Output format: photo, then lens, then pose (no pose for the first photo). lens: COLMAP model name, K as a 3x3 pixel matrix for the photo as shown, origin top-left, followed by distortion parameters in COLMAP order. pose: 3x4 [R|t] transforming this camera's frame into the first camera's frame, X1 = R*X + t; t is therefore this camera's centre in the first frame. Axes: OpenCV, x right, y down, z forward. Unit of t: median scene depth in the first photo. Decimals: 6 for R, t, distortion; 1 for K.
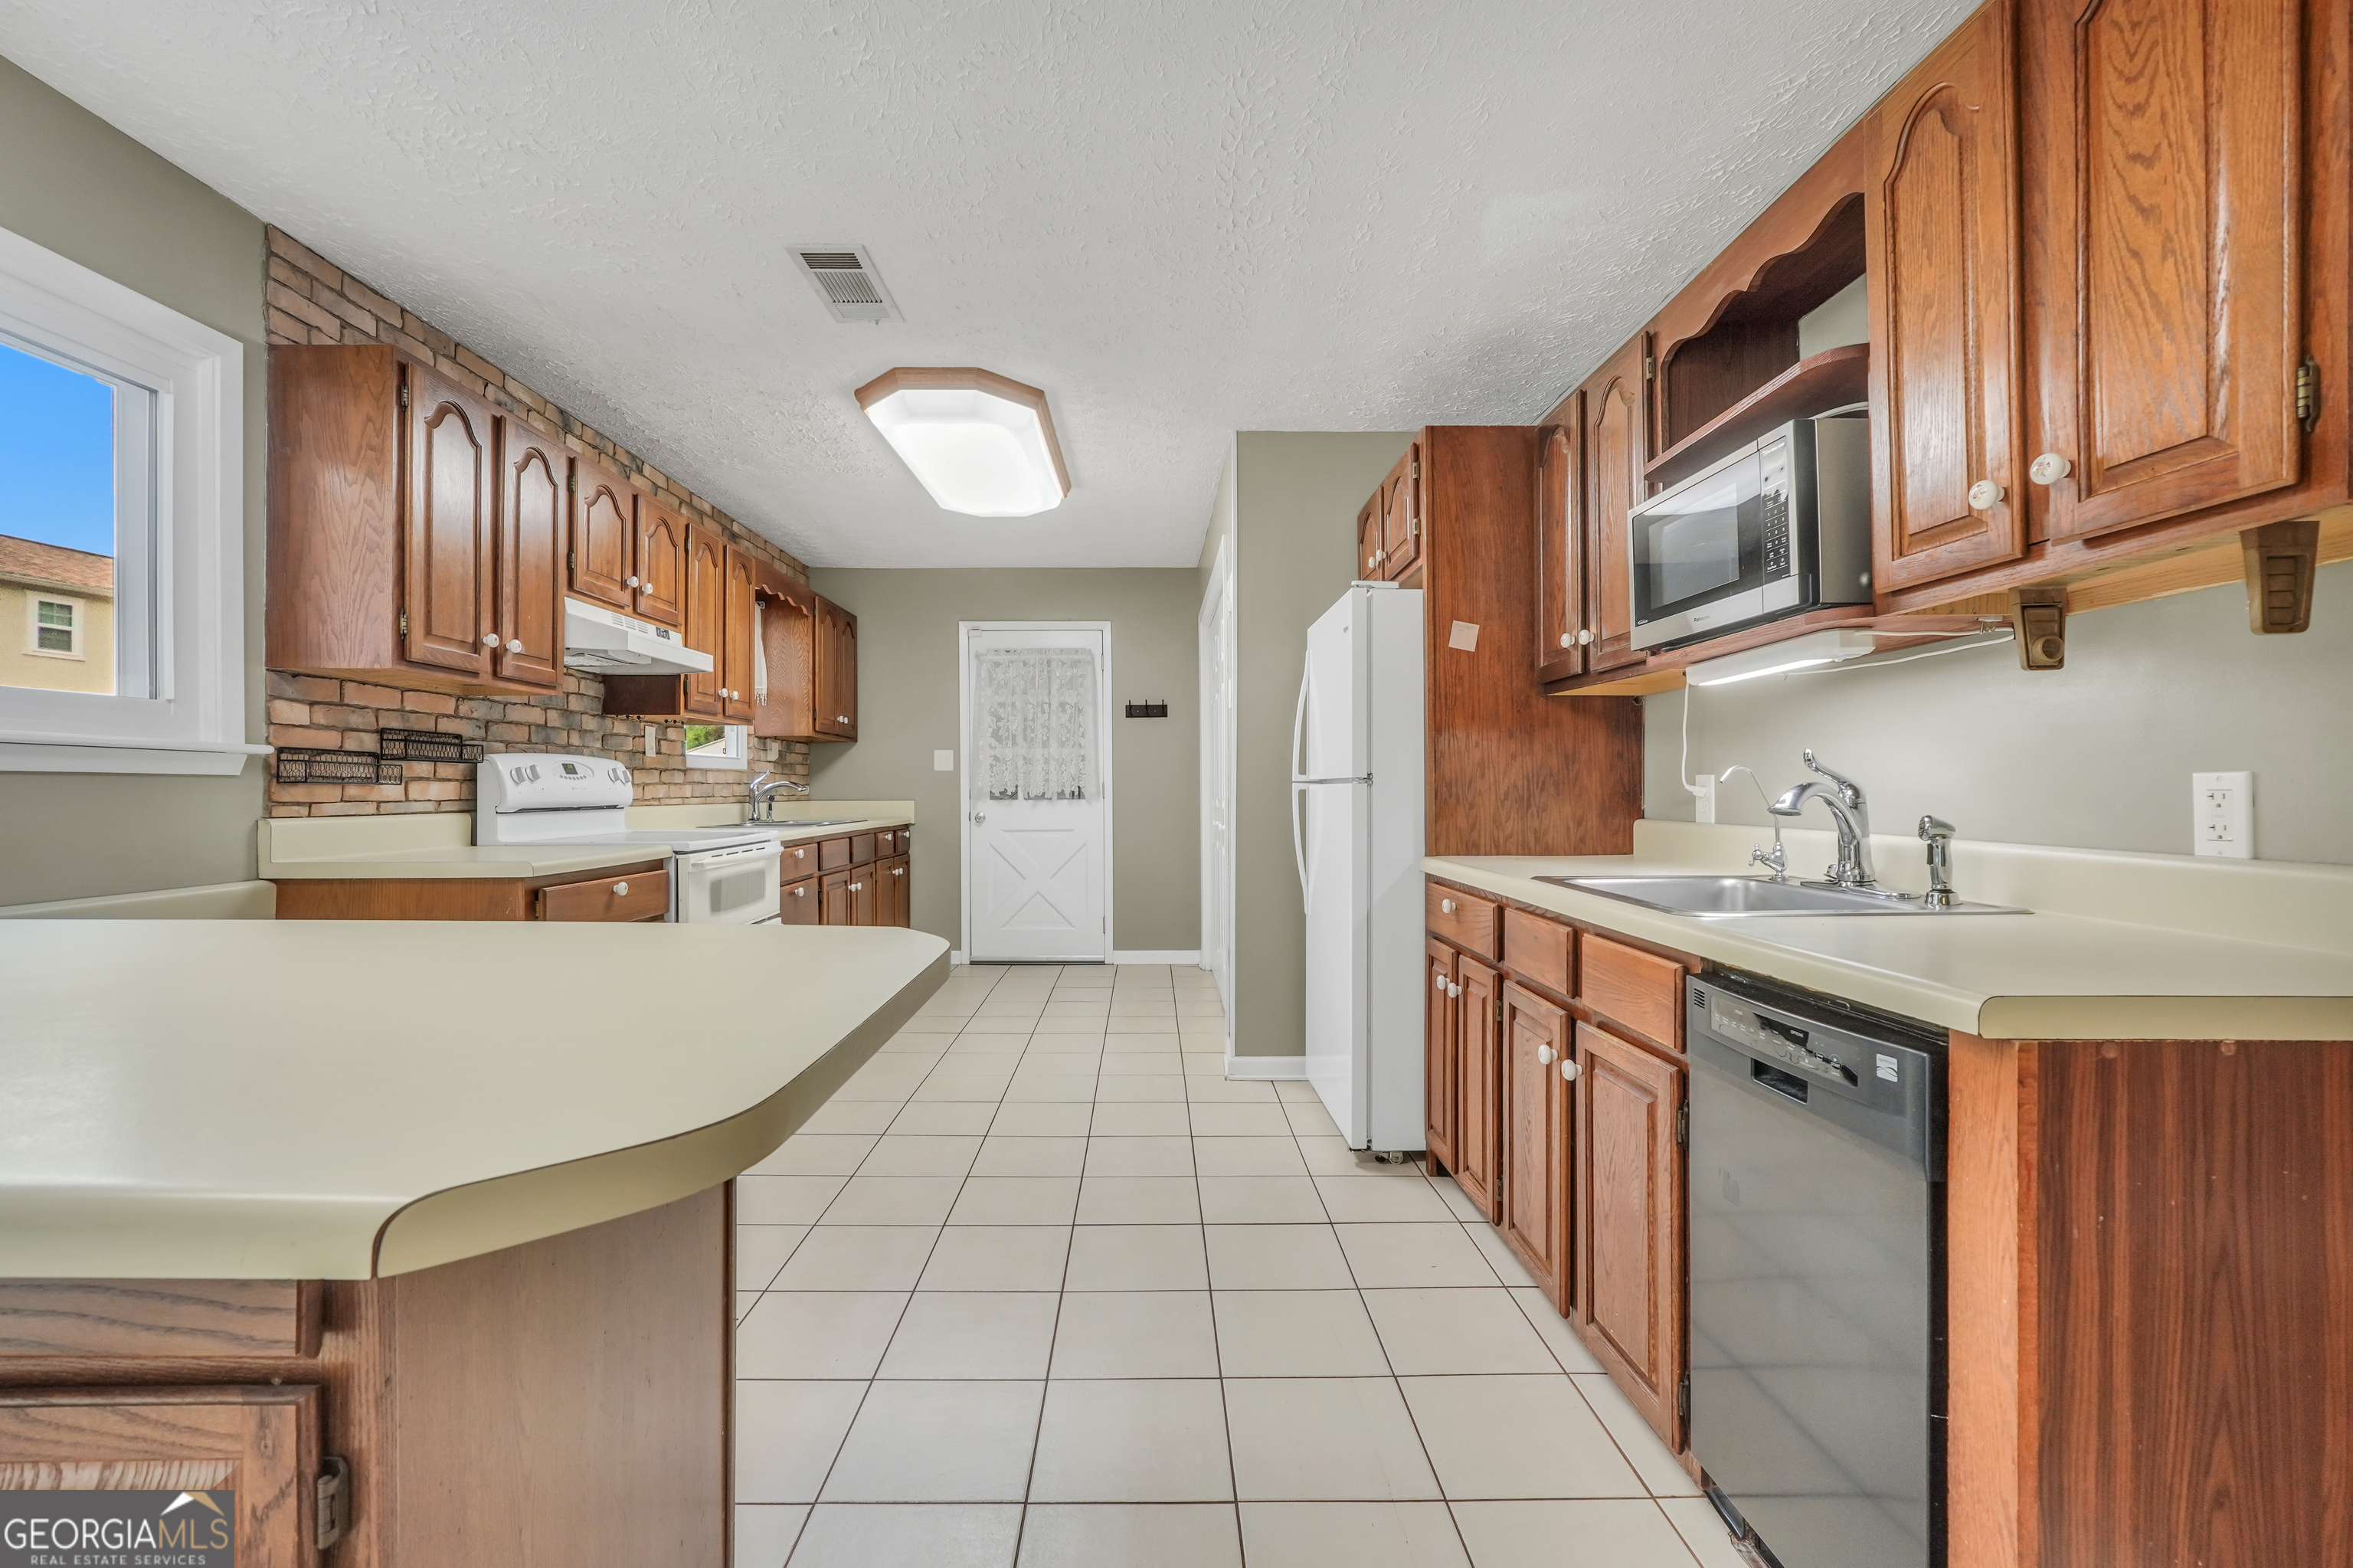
lens RADIAL K [[1003.0, 0, 1158.2], [0, 1003.0, 785.8], [0, 0, 1]] dist [-0.017879, 0.005643]
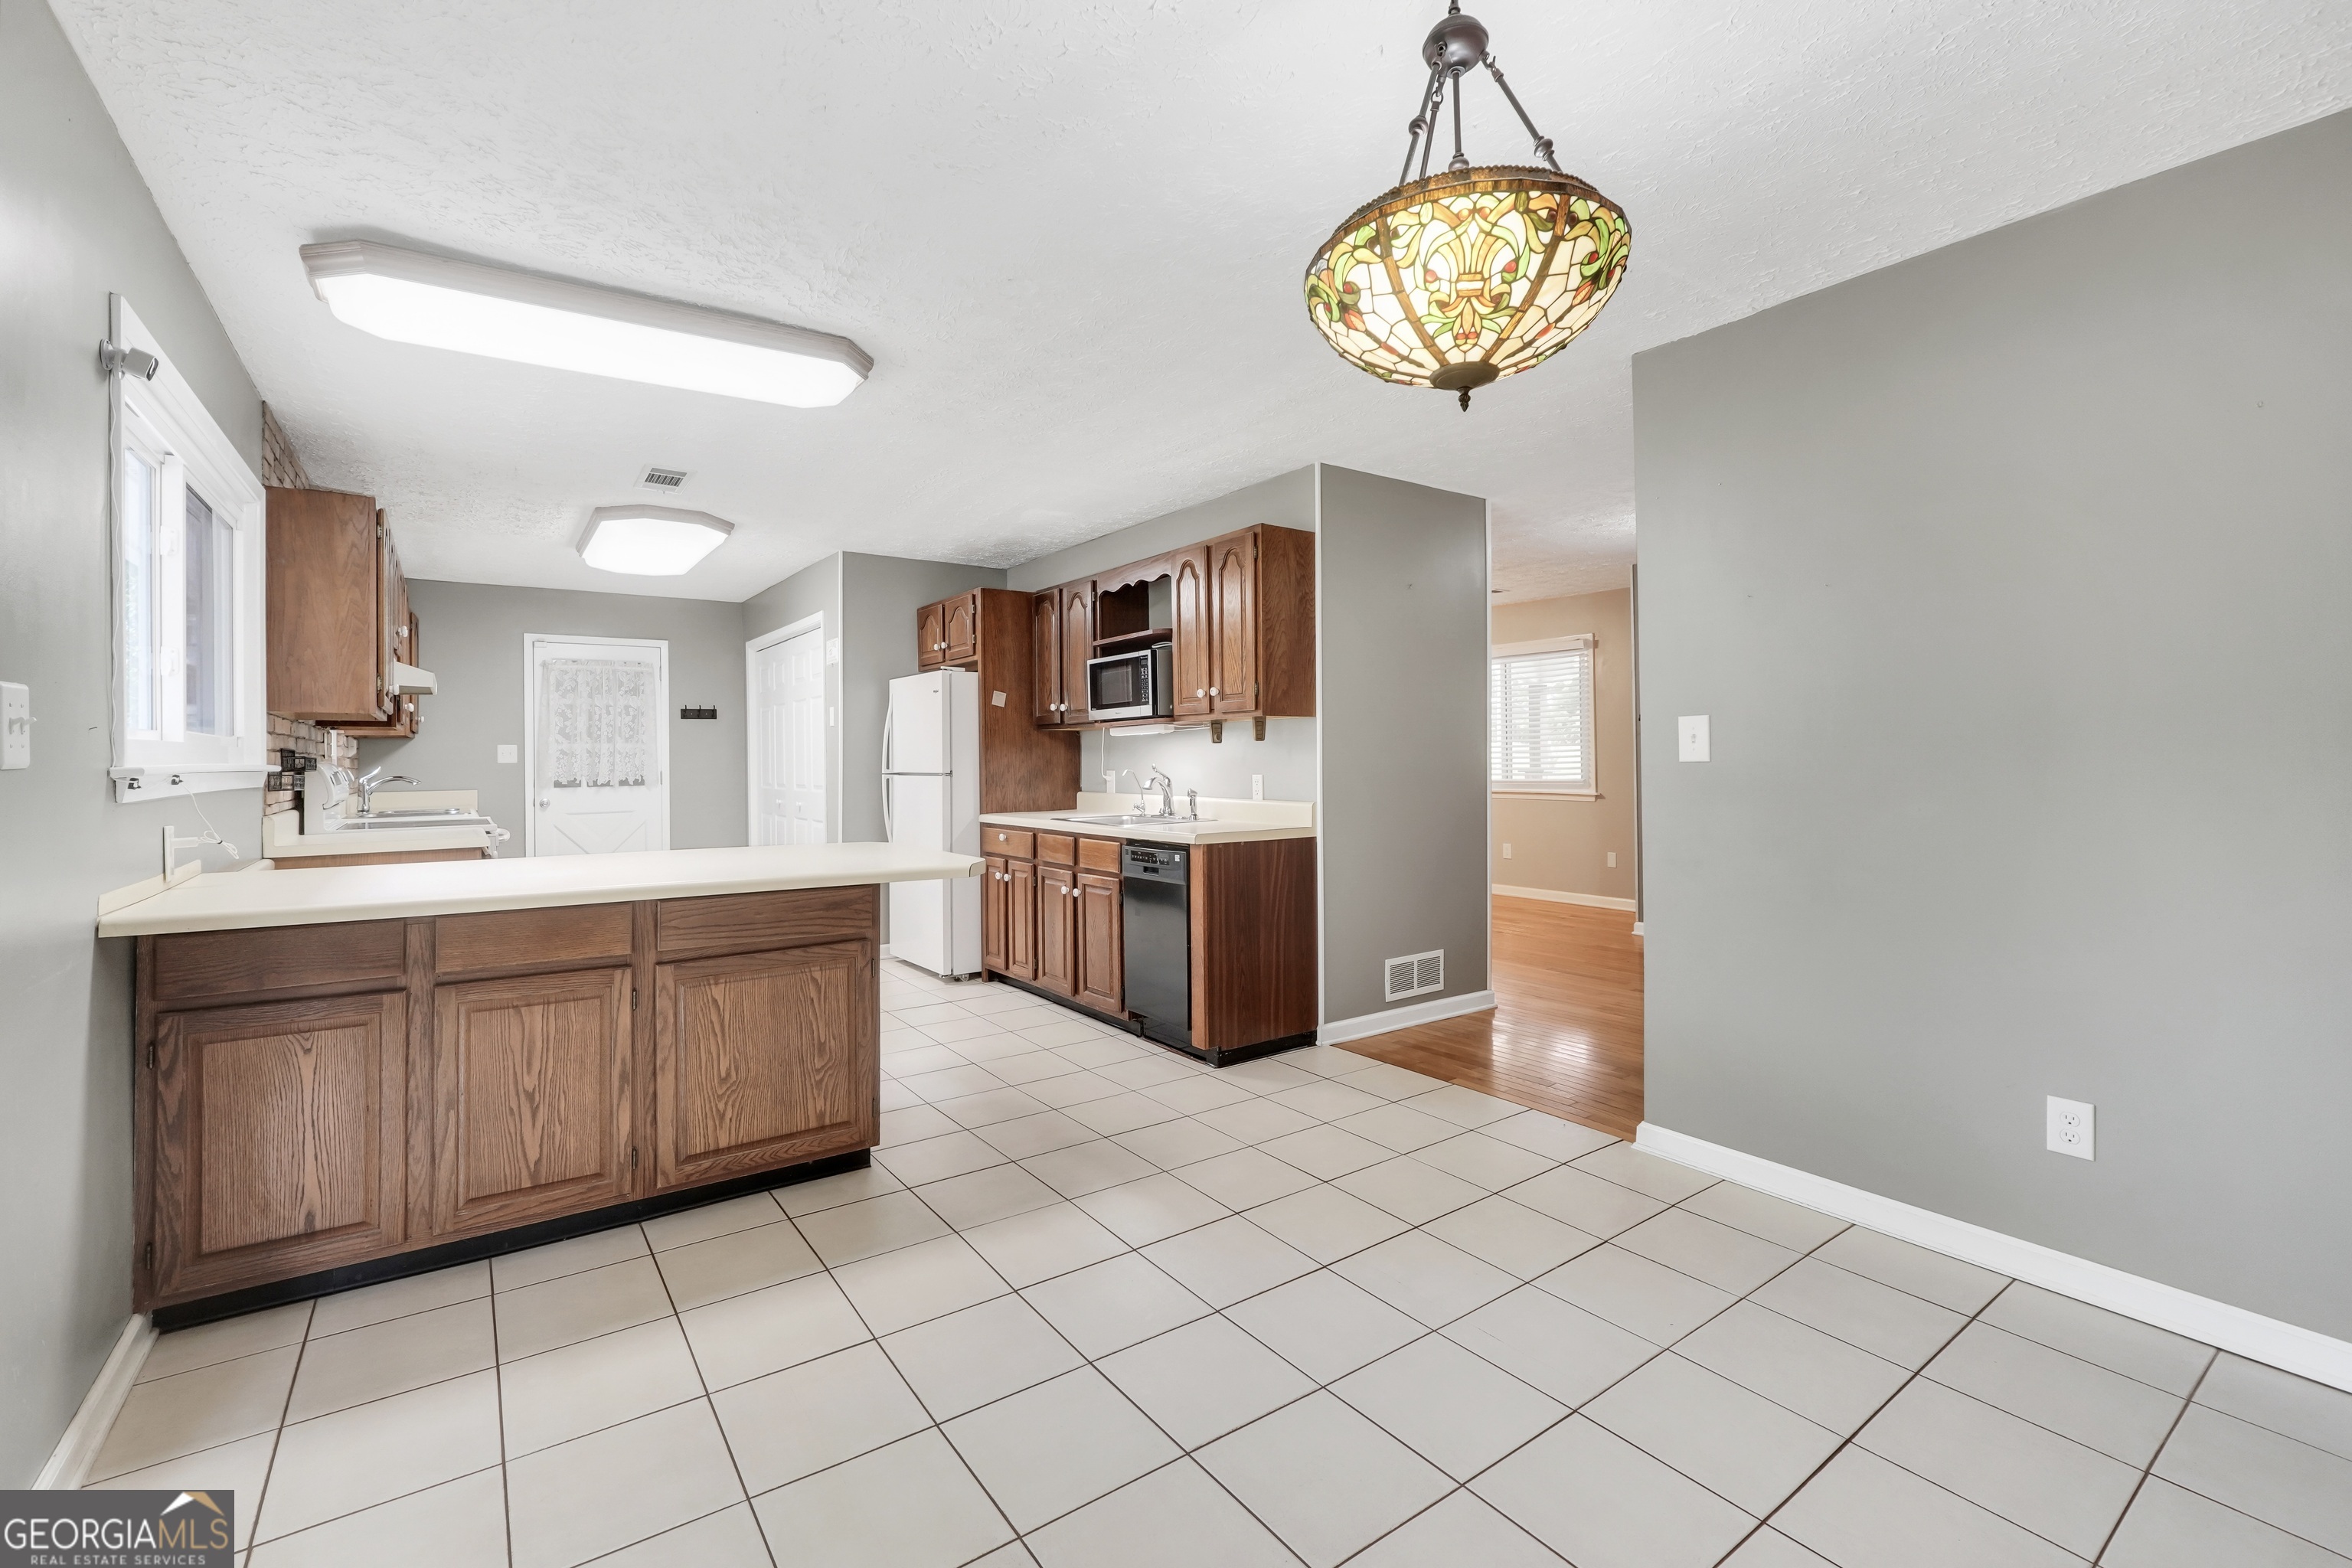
lens RADIAL K [[1002.5, 0, 1161.2], [0, 1002.5, 750.5], [0, 0, 1]] dist [-0.017879, 0.005643]
pose [[0.820550, -0.002270, 0.571570, -0.506241], [0.007377, 0.999951, -0.006620, -0.033235], [-0.571527, 0.009648, 0.820526, -0.709975]]
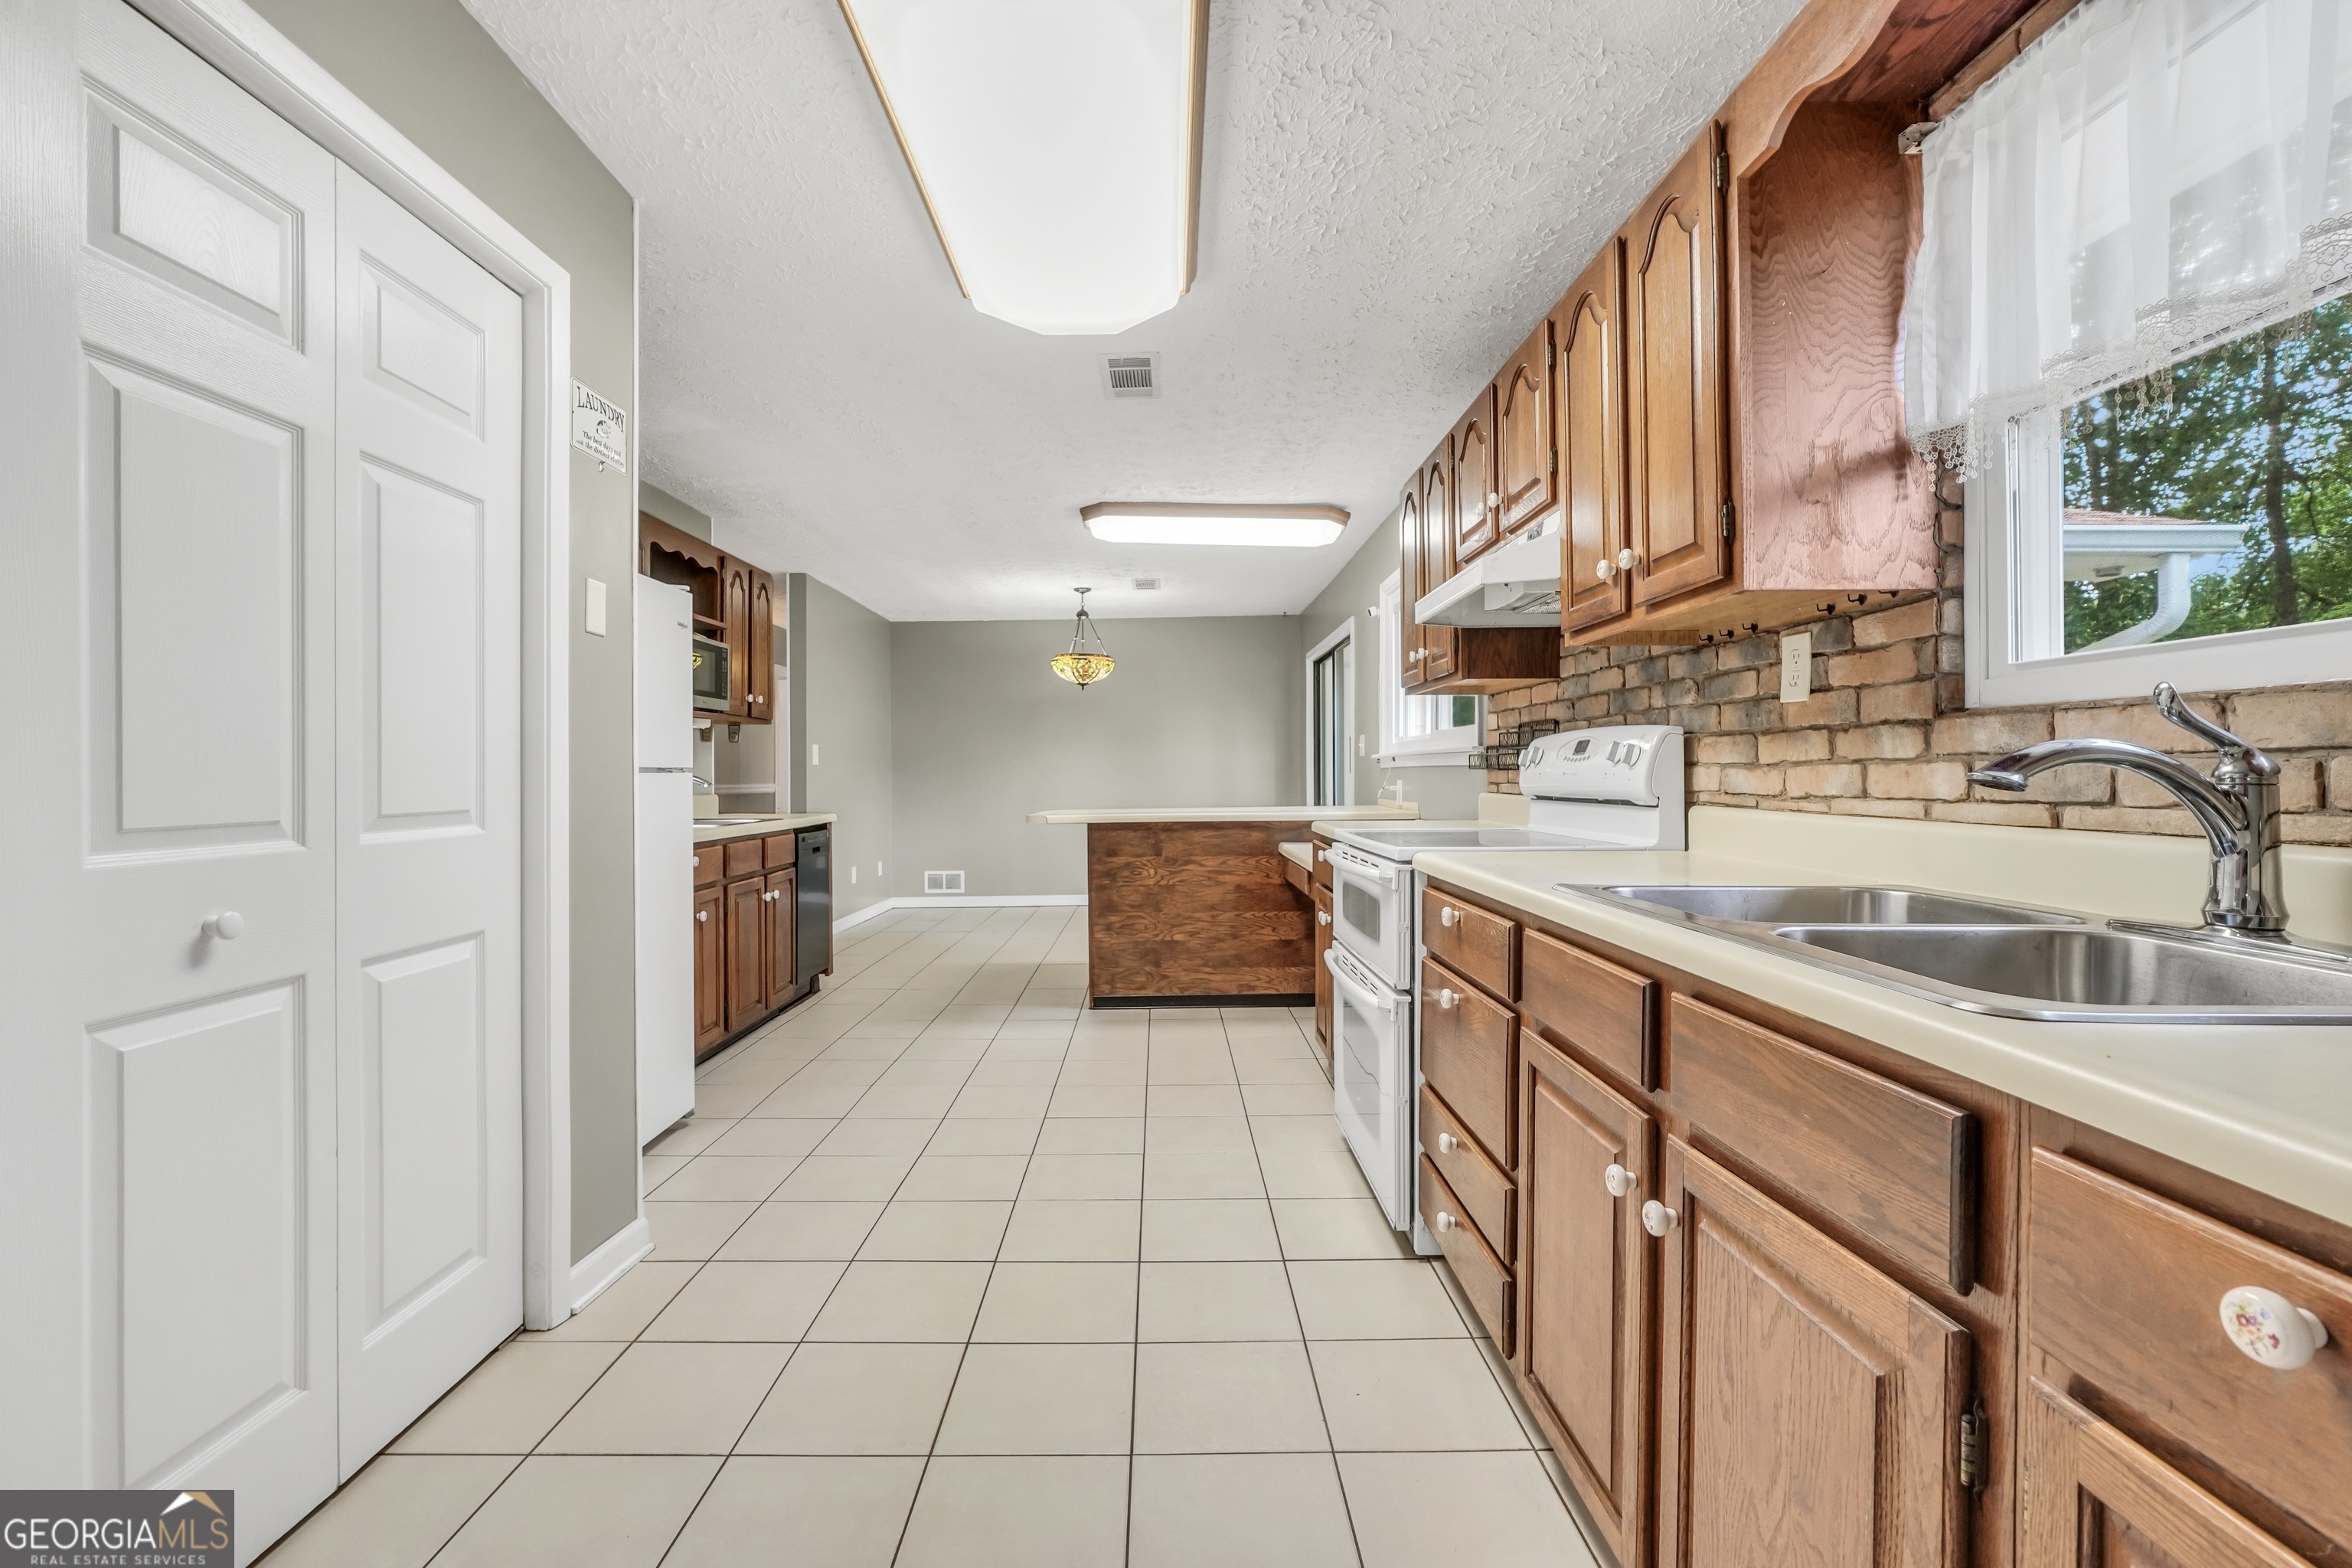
lens RADIAL K [[1002.5, 0, 1171.5], [0, 1002.5, 776.4], [0, 0, 1]] dist [-0.017879, 0.005643]
pose [[-0.999993, -0.001497, -0.003517, -0.309667], [-0.001502, 0.999998, 0.001539, 0.005359], [0.003515, 0.001545, -0.999993, 1.982102]]
